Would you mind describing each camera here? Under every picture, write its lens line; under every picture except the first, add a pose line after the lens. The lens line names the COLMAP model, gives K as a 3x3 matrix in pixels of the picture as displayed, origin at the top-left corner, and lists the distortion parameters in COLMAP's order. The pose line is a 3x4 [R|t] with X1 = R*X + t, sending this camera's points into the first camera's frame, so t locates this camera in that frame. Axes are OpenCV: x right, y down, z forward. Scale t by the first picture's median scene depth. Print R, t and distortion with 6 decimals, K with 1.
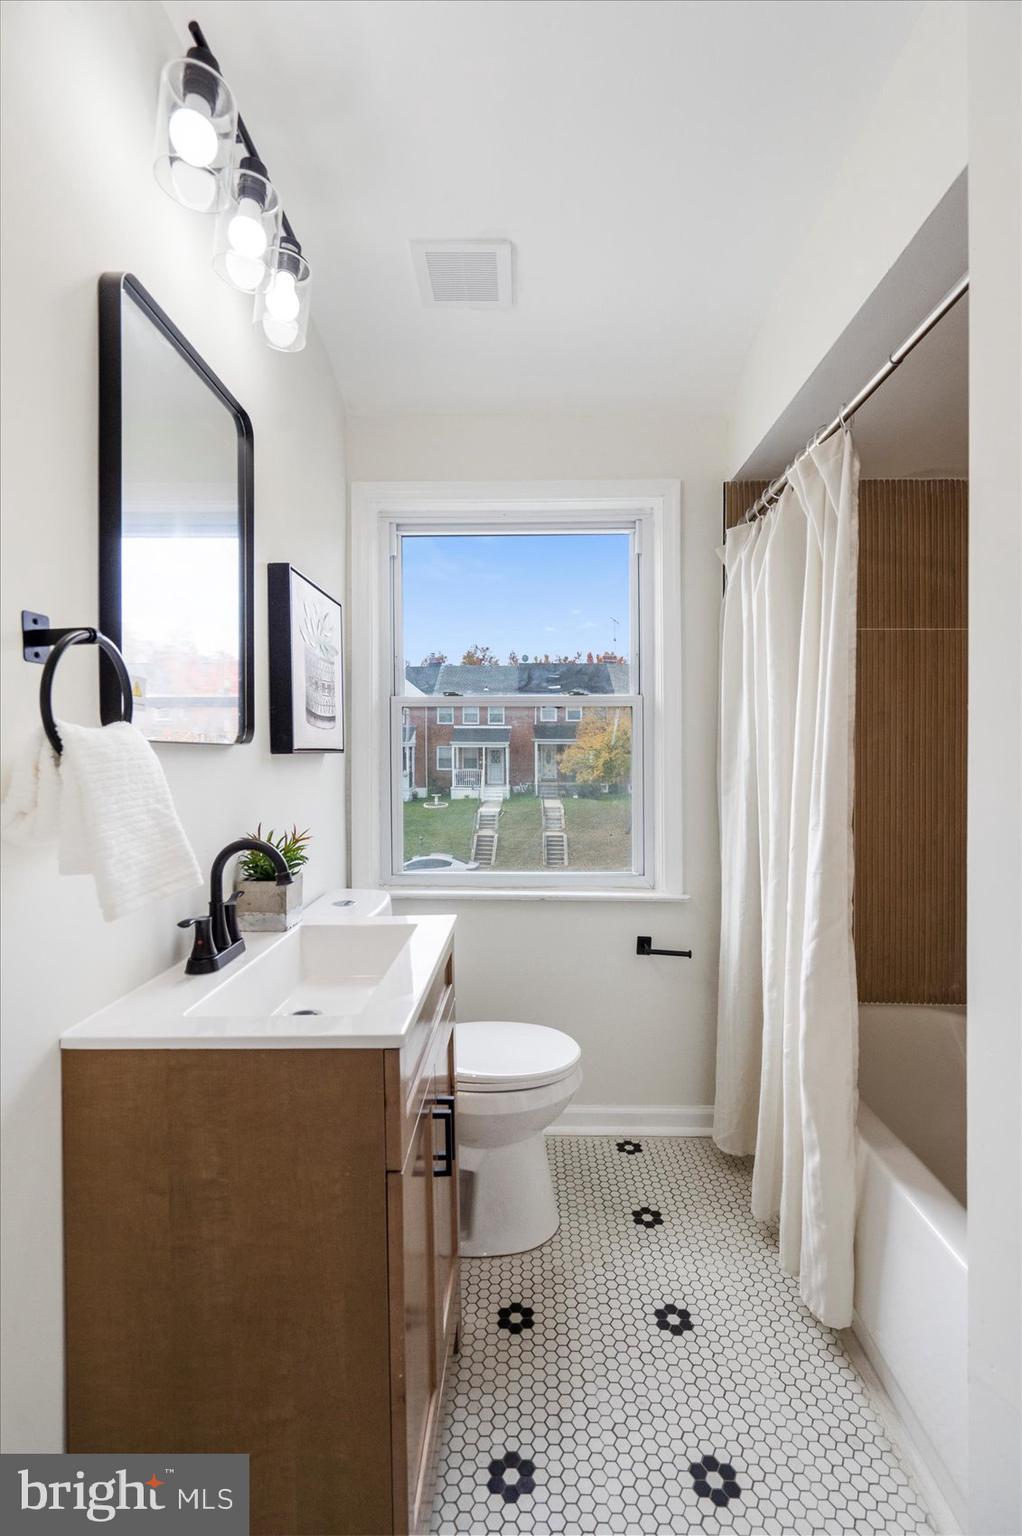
lens RADIAL K [[800.0, 0, 491.3], [0, 800.0, 773.2], [0, 0, 1]] dist [0.009699, 0.000899]
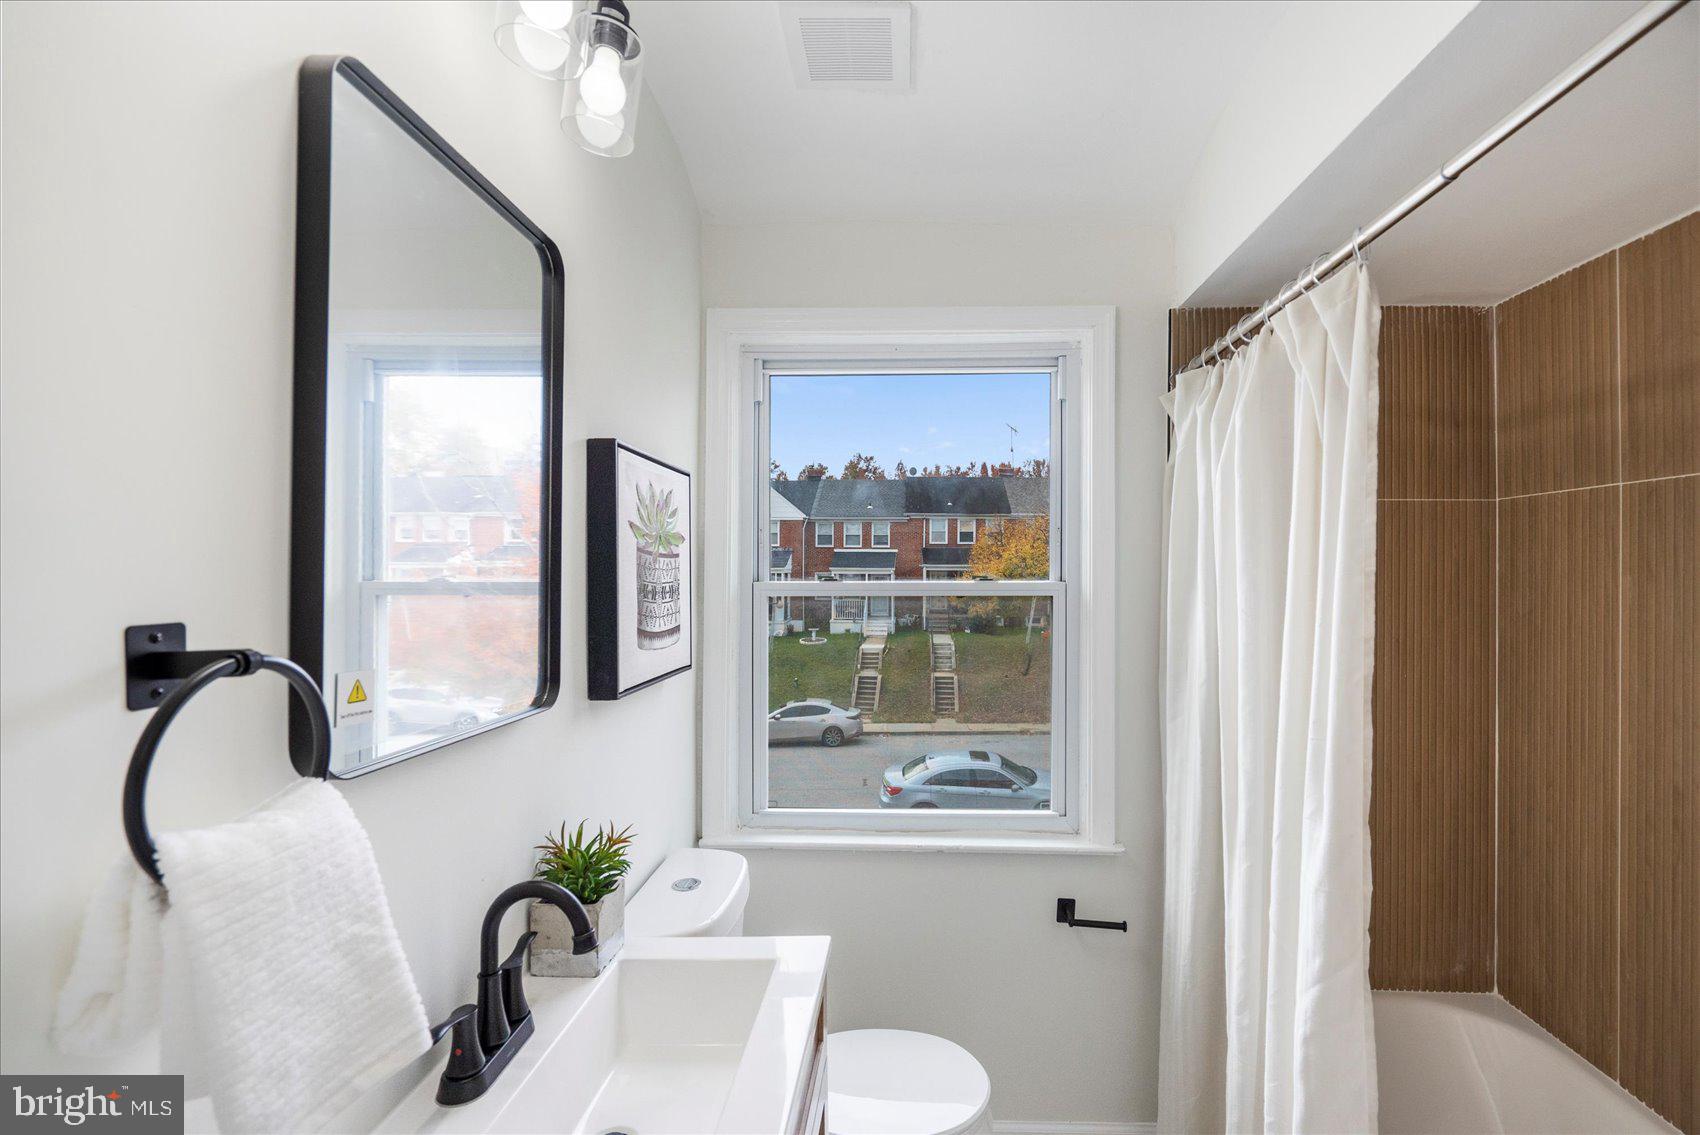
lens RADIAL K [[775.1, 0, 857.5], [0, 775.1, 565.5], [0, 0, 1]] dist [-0.000760, 0.001328]
pose [[0.999761, 0.010280, -0.019296, -0.005853], [-0.009339, 0.998793, 0.048213, -0.160046], [0.019769, -0.048022, 0.998651, 0.233692]]
